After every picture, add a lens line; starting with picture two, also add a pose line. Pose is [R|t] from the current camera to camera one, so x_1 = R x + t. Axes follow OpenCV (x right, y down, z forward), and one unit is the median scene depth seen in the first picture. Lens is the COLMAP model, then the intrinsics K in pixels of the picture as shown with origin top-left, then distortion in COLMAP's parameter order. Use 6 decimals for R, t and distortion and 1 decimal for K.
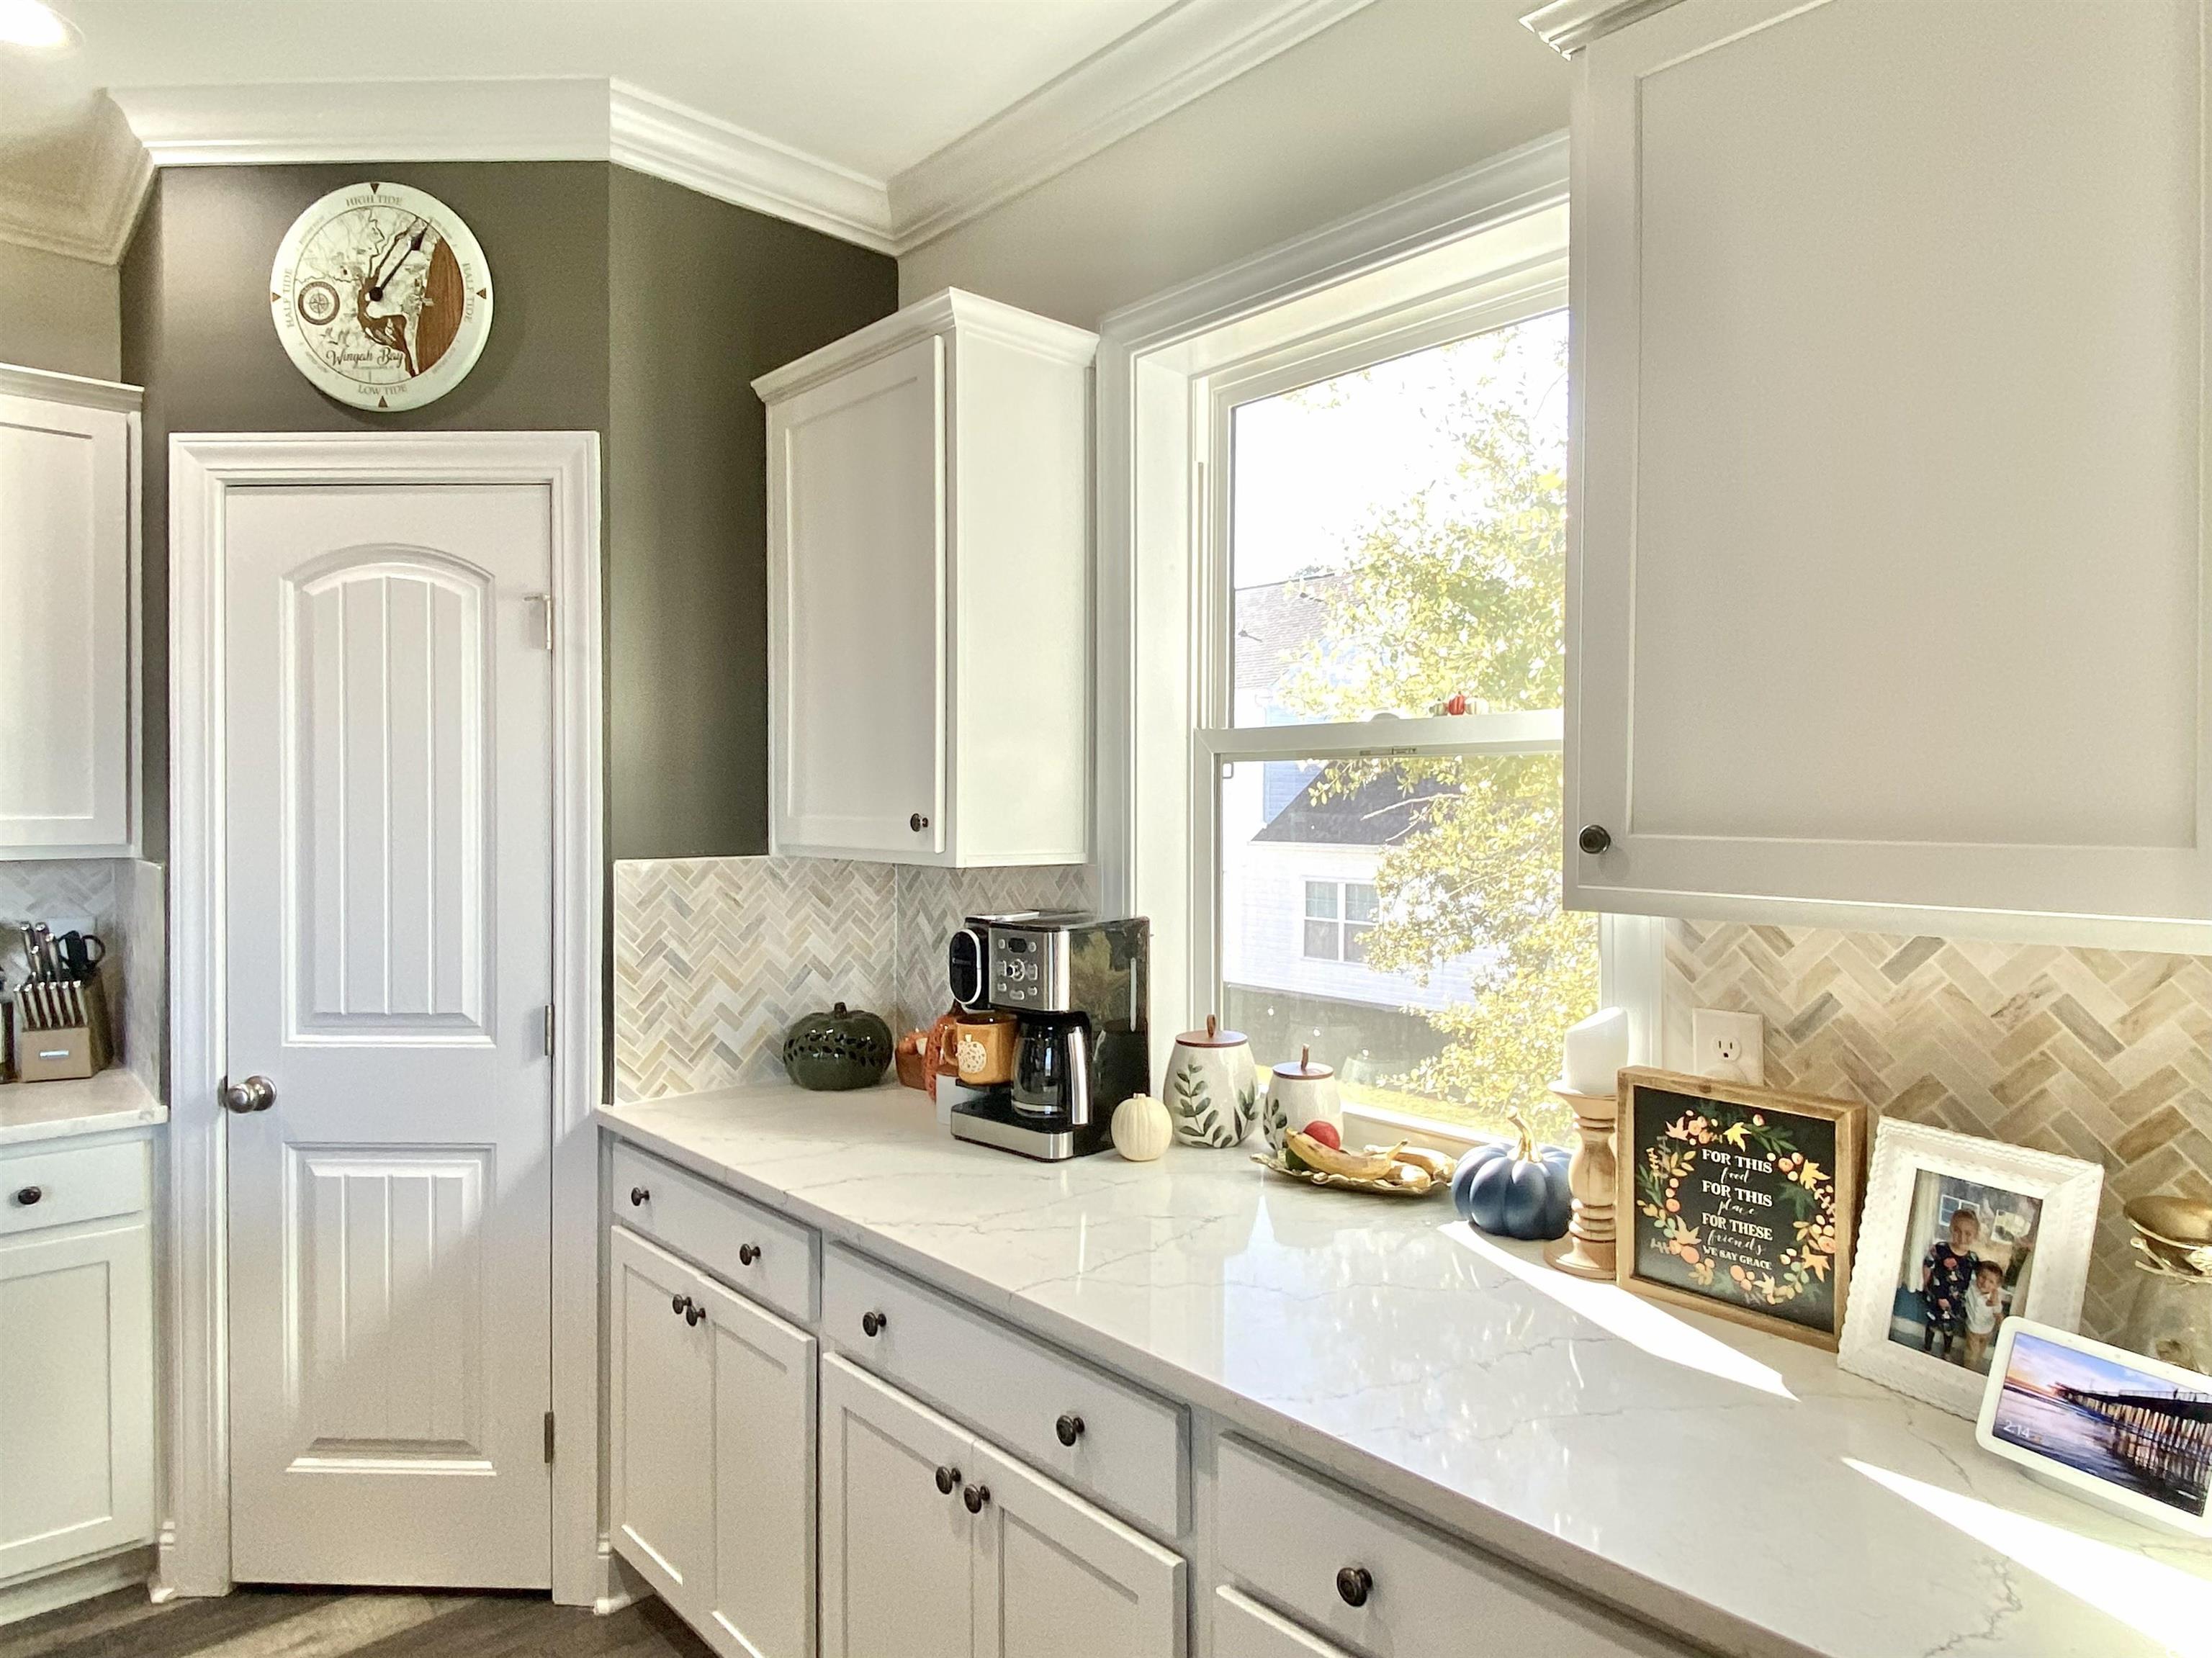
lens RADIAL K [[1370.9, 0, 1119.0], [0, 1370.9, 794.9], [0, 0, 1]] dist [0.019967, -0.011851]
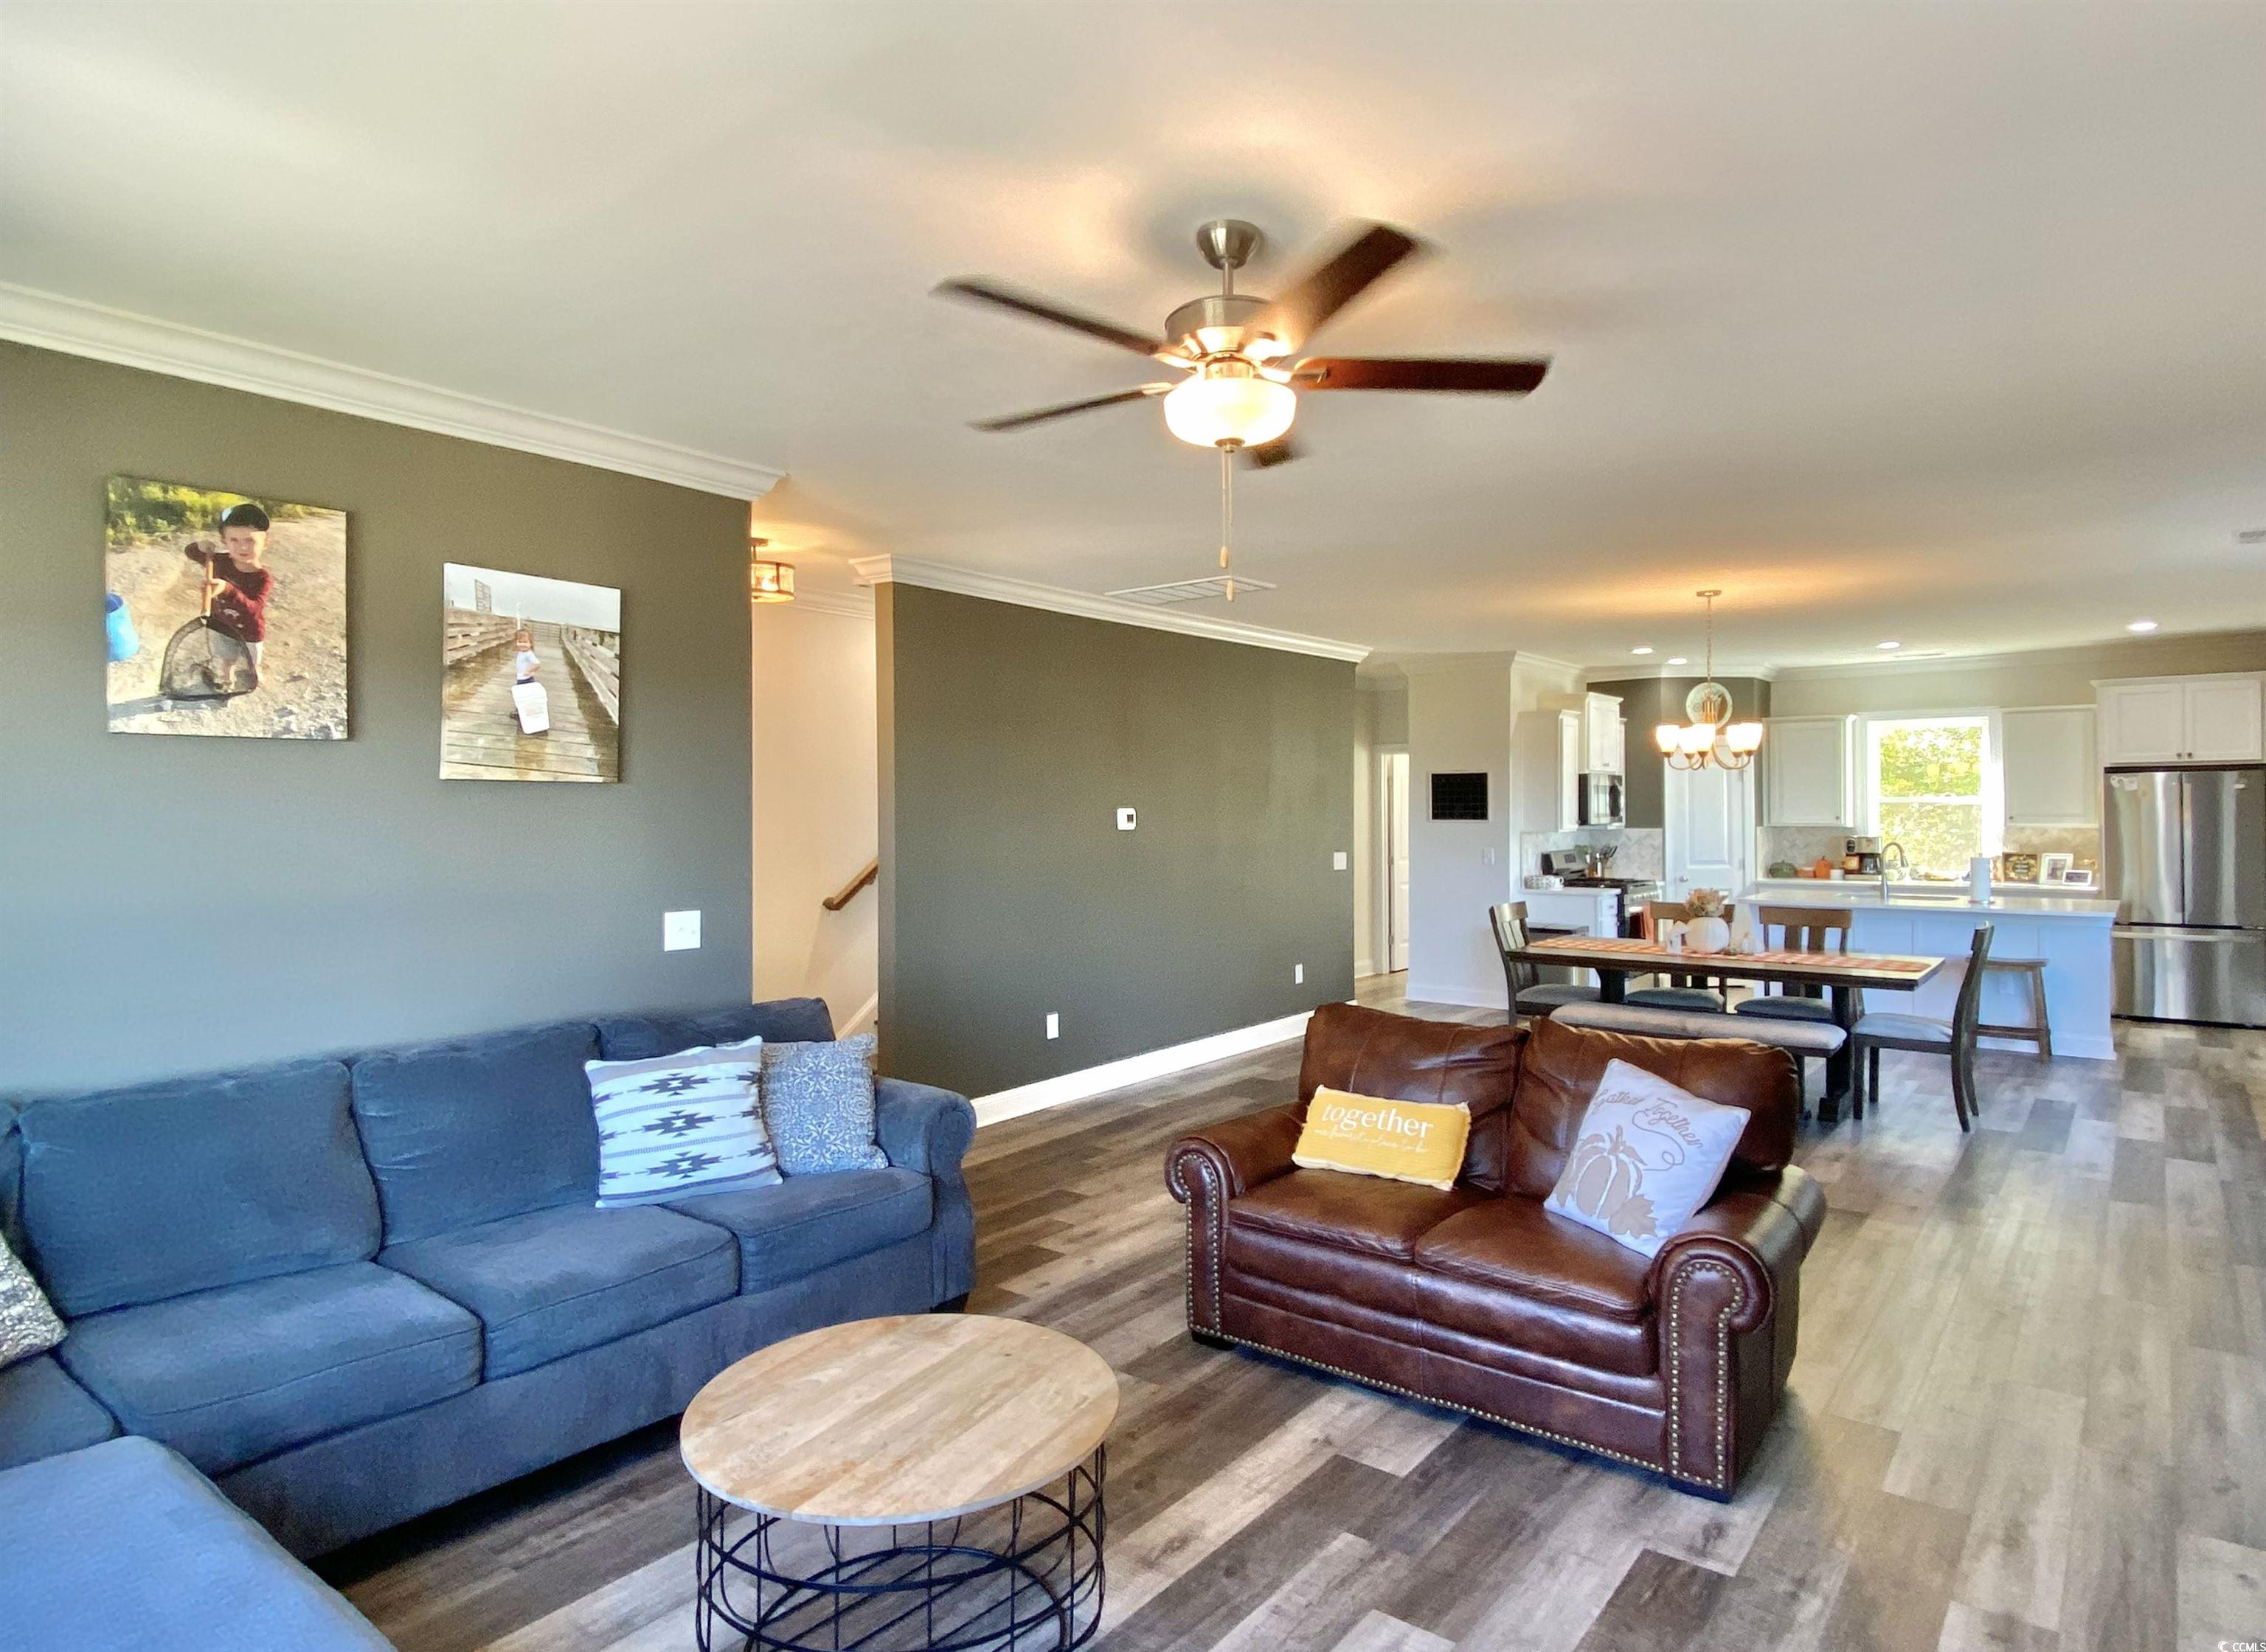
lens RADIAL K [[1289.4, 0, 1145.2], [0, 1289.4, 810.6], [0, 0, 1]] dist [-0.004621, -0.001481]
pose [[0.991615, -0.008229, 0.128964, -3.288686], [0.007731, 0.999961, 0.004361, -0.046744], [-0.128995, -0.003328, 0.991640, -3.369614]]
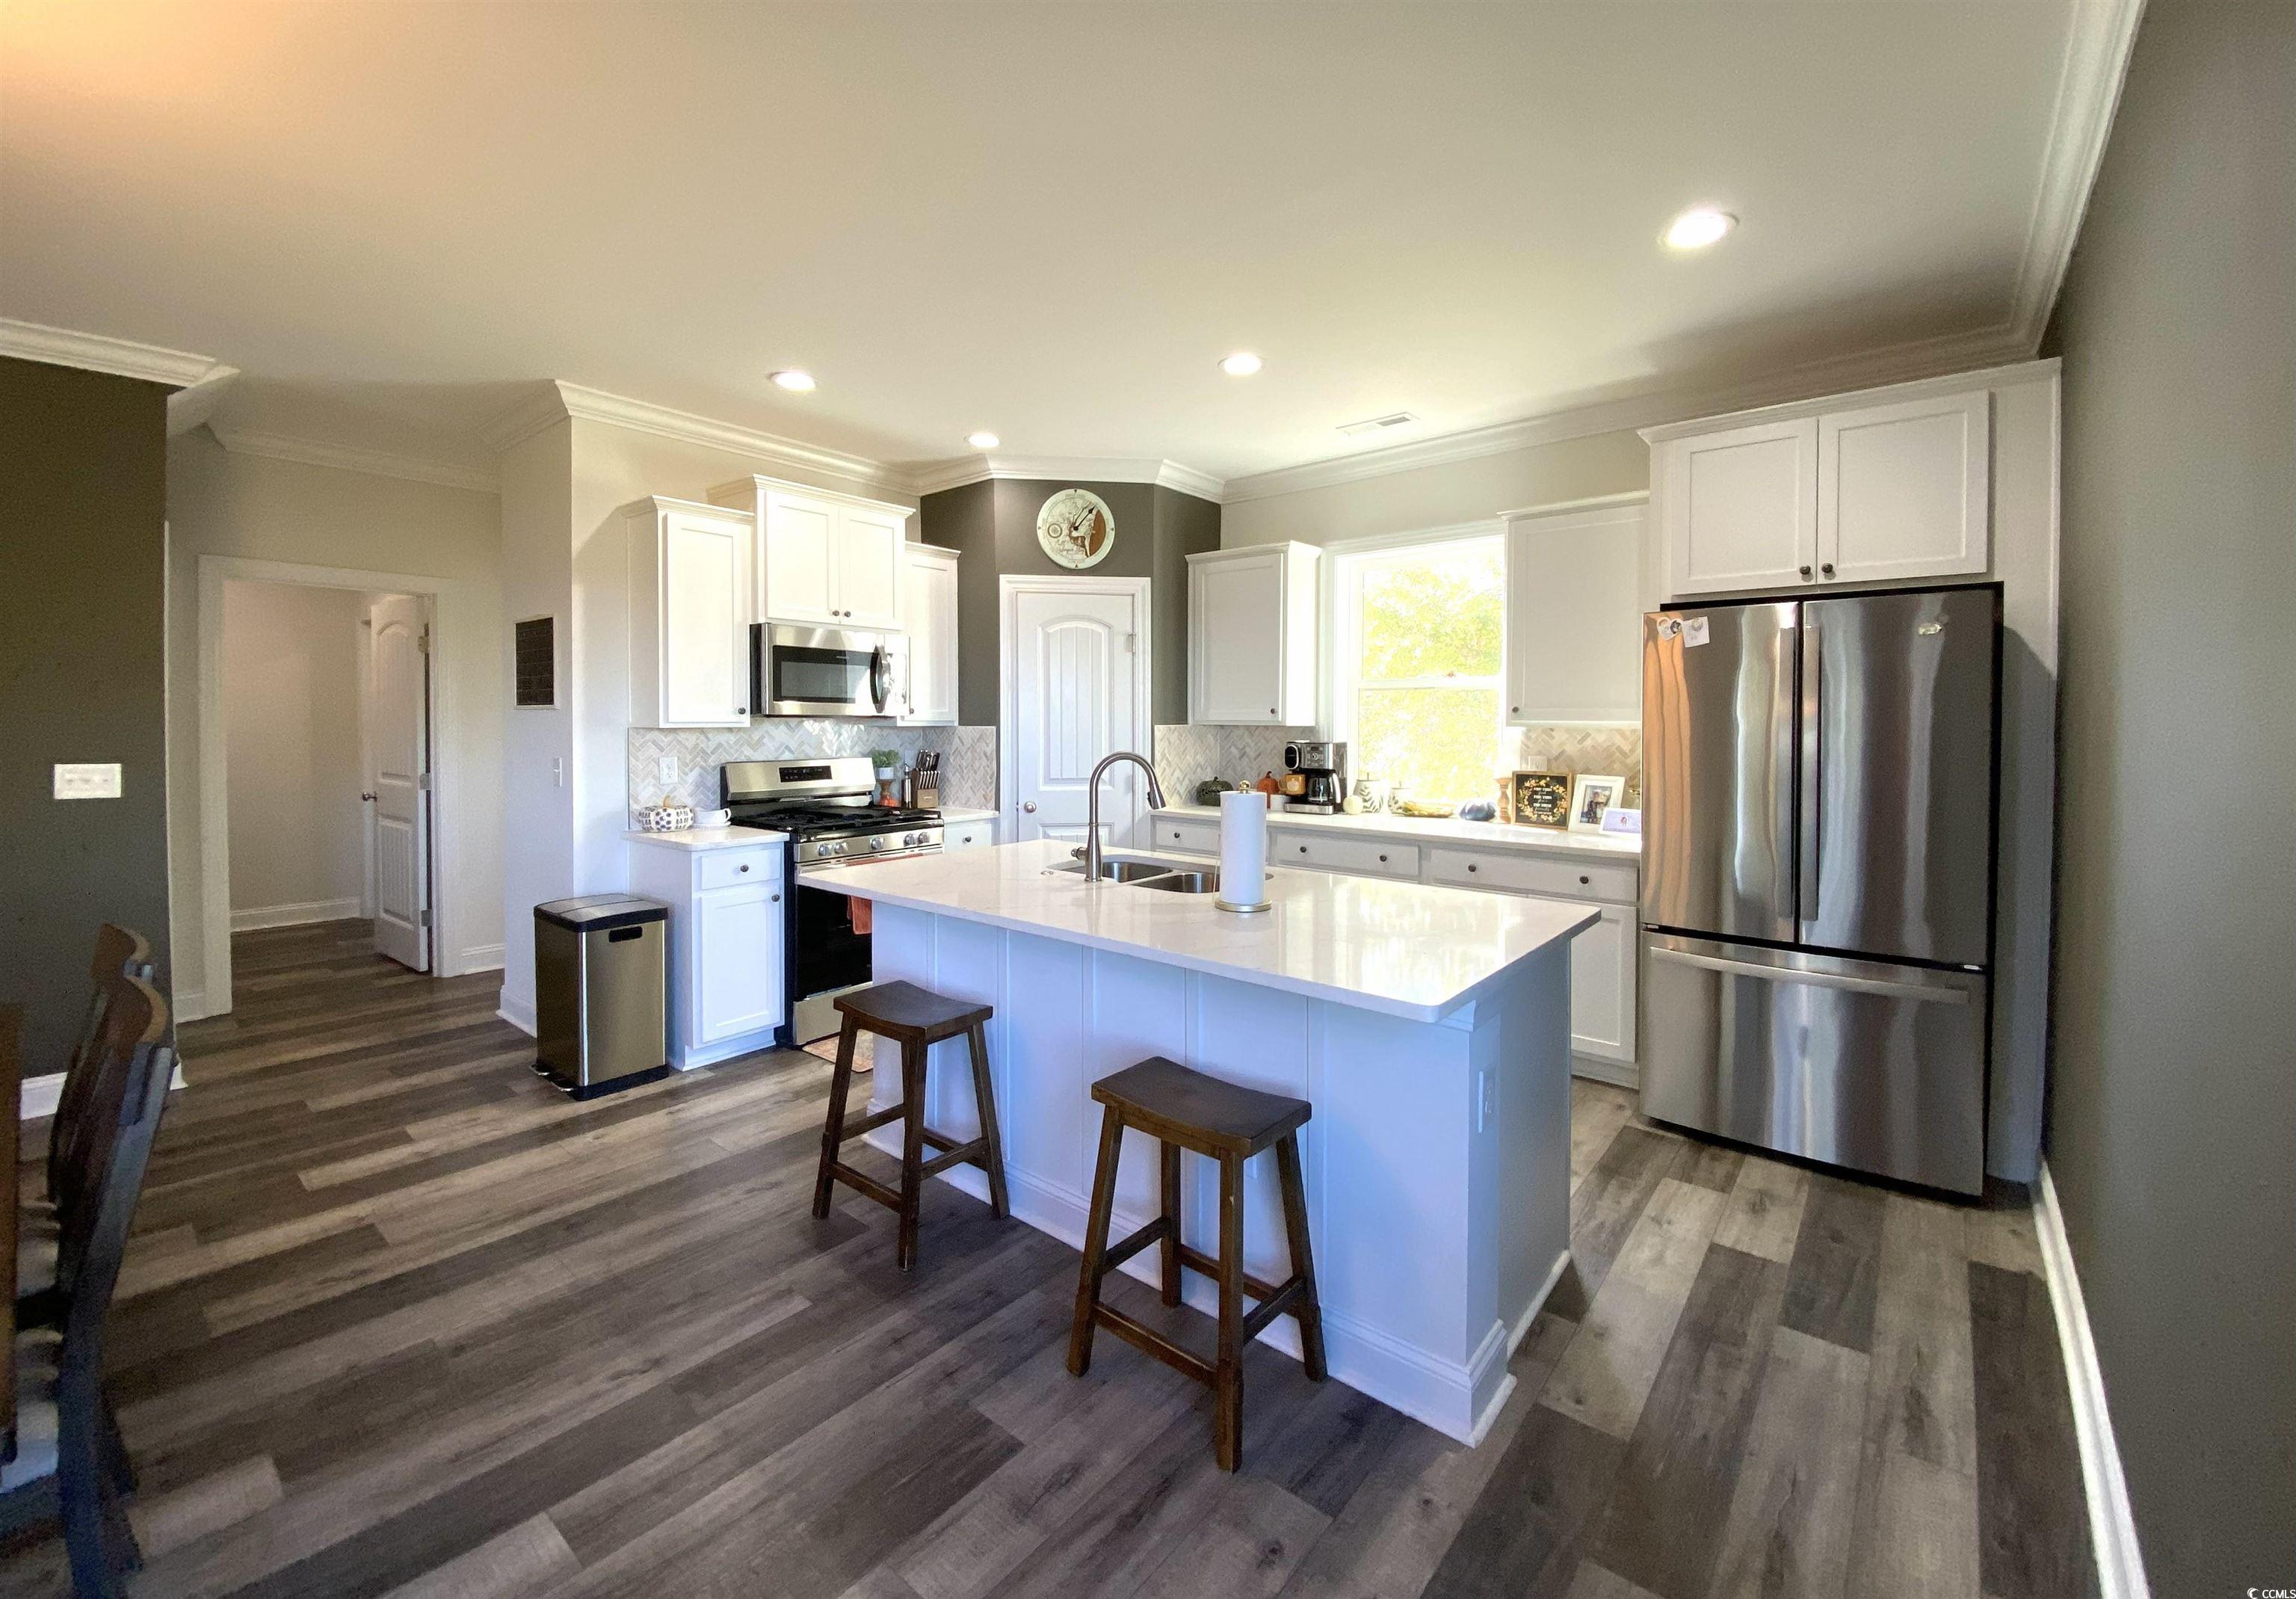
lens RADIAL K [[936.9, 0, 1146.9], [0, 936.9, 739.5], [0, 0, 1]] dist [0.034357, -0.000868]
pose [[0.992187, -0.002869, 0.124724, -0.697682], [-0.000158, 0.999706, 0.024256, 0.033136], [-0.124757, -0.024086, 0.991895, -1.064394]]
